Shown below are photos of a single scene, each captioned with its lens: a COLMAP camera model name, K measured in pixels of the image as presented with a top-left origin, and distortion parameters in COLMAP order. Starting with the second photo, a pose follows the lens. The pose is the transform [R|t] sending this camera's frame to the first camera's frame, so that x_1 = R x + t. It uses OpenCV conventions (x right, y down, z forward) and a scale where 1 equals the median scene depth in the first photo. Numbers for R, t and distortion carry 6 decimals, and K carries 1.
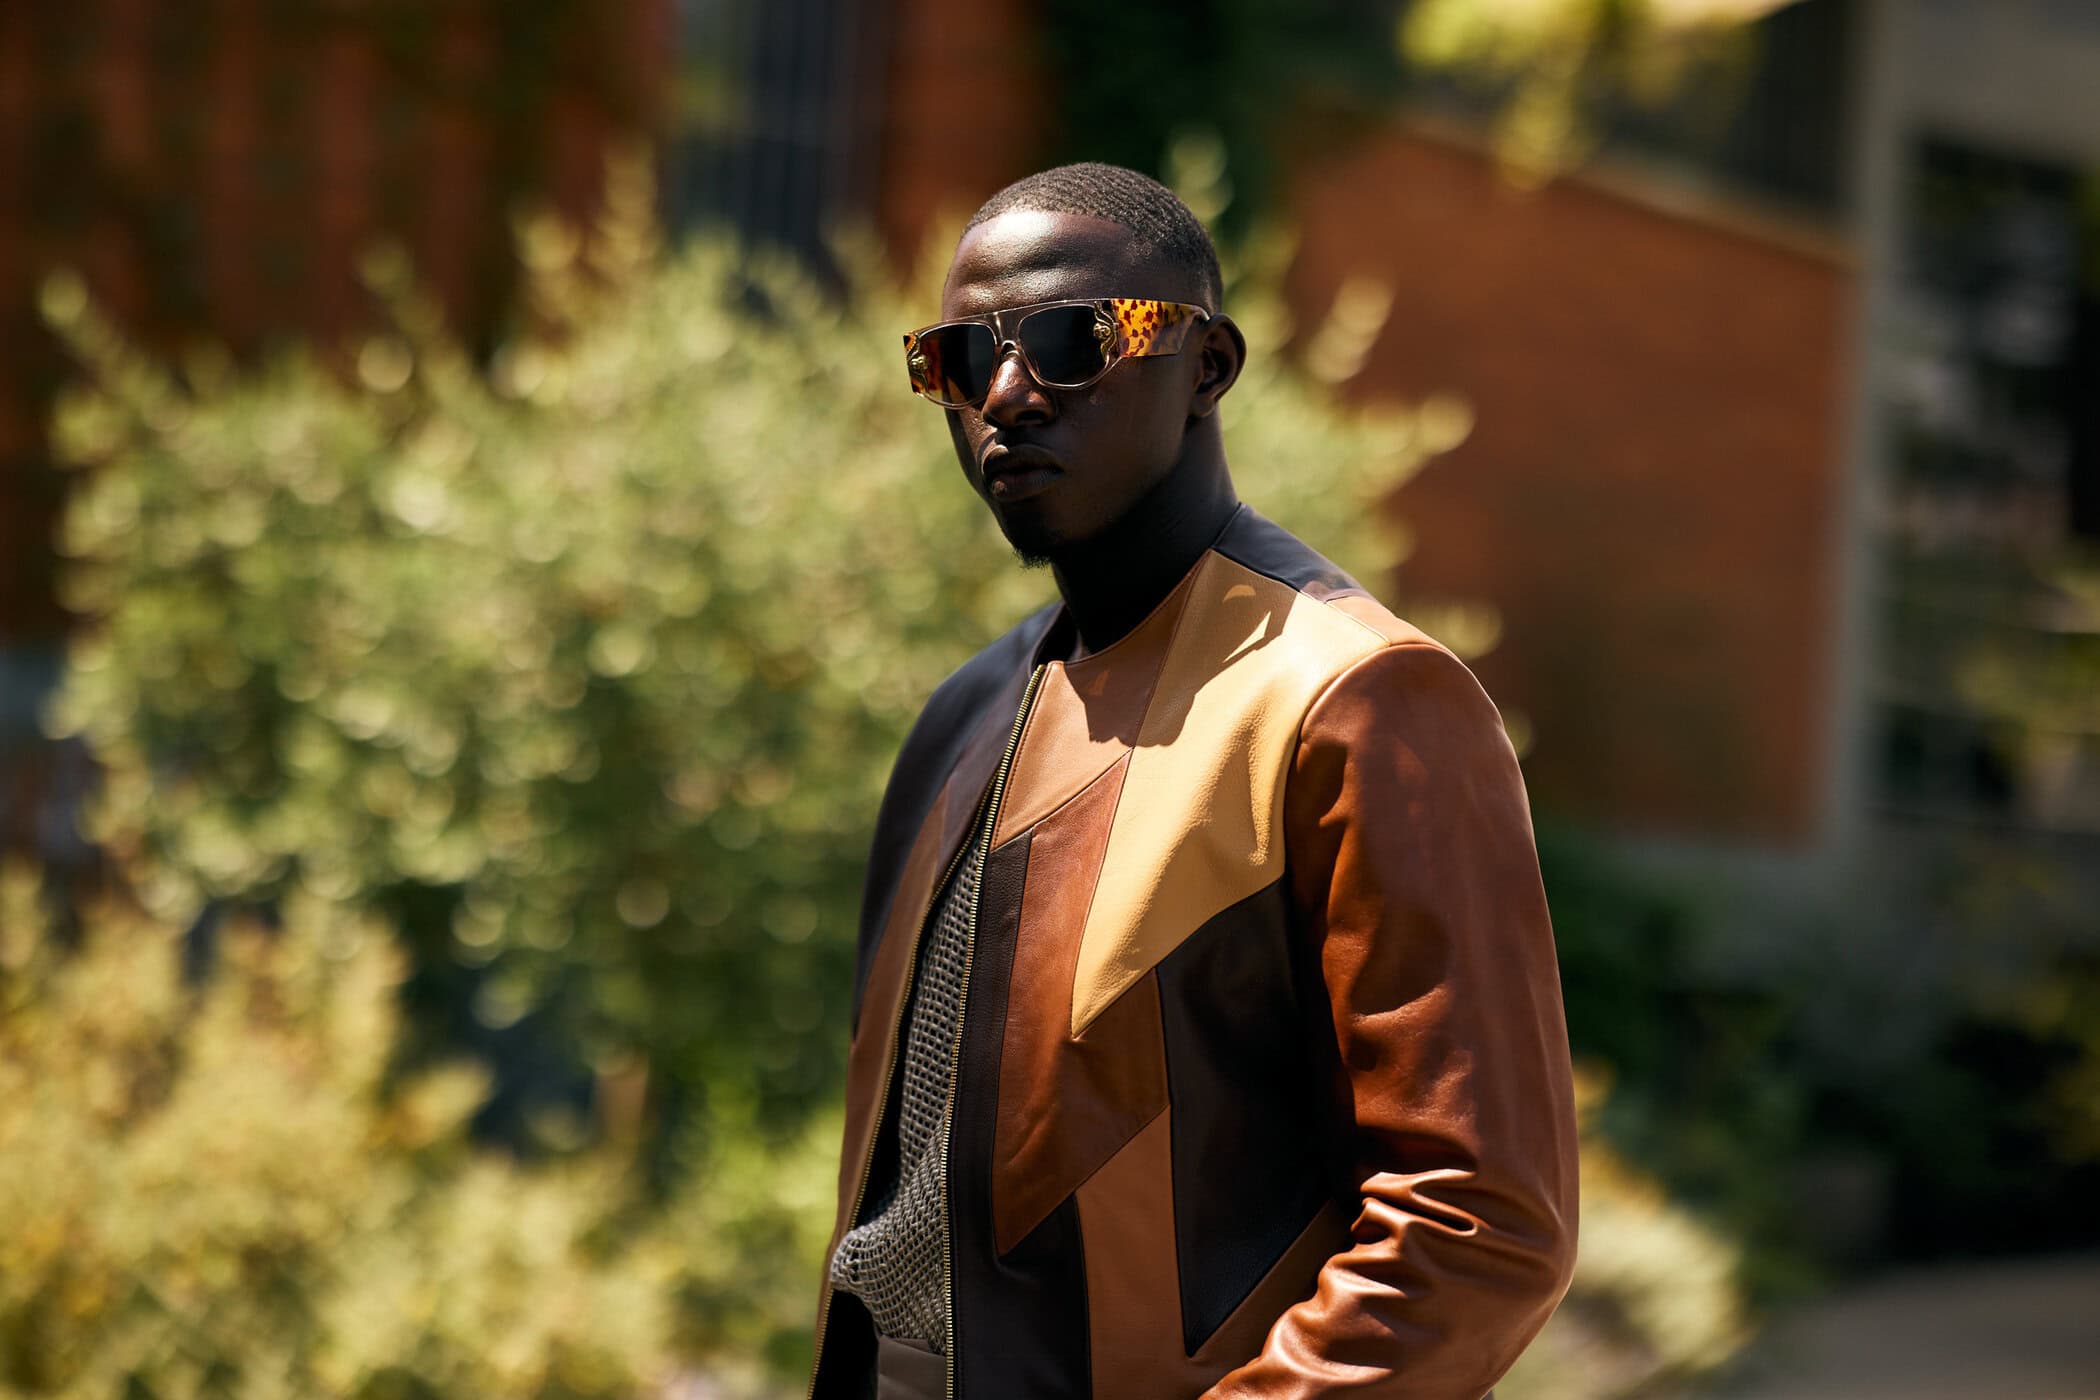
lens RADIAL K [[5661.7, 0, 1050.0], [0, 5661.7, 700.0], [0, 0, 1]] dist [0.062073, -0.462694]
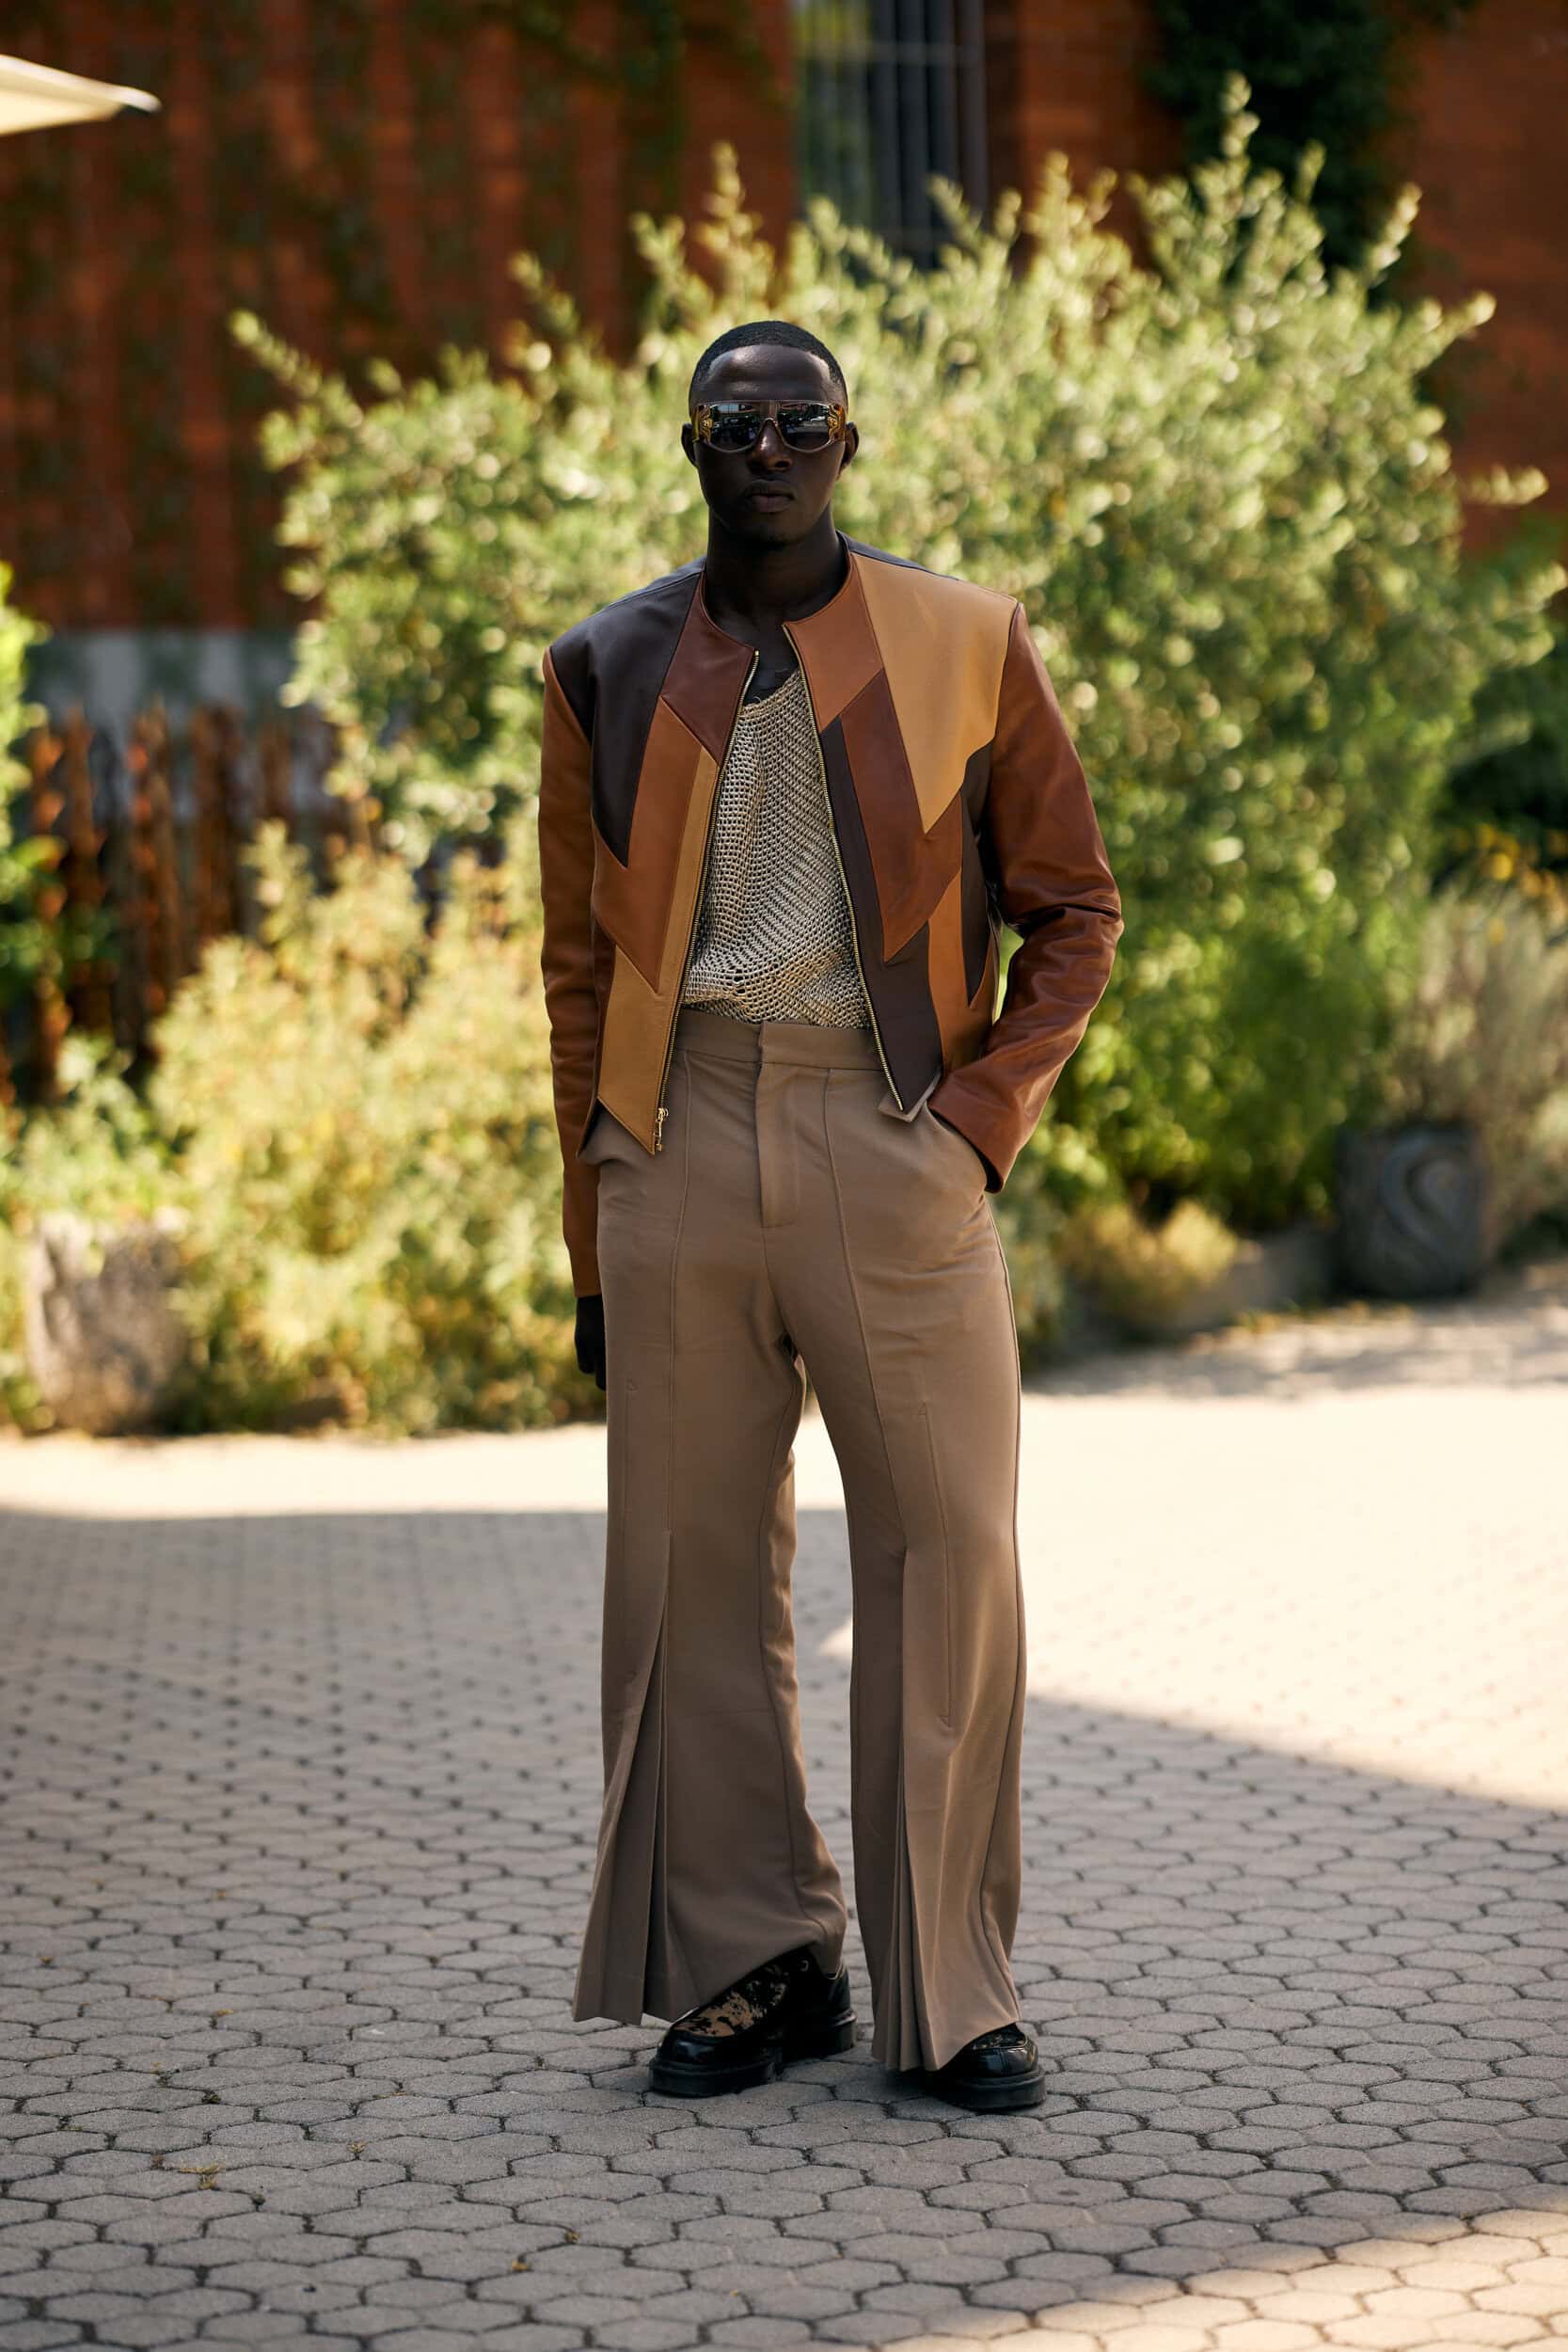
lens RADIAL K [[6871.4, 0, 784.0], [0, 6871.4, 1176.0], [0, 0, 1]] dist [0.018776, 0.665168]
pose [[0.990282, -0.088117, -0.107598, 0.067371], [0.096962, 0.992073, 0.079936, -0.001109], [0.099701, -0.089592, 0.990976, -0.390377]]
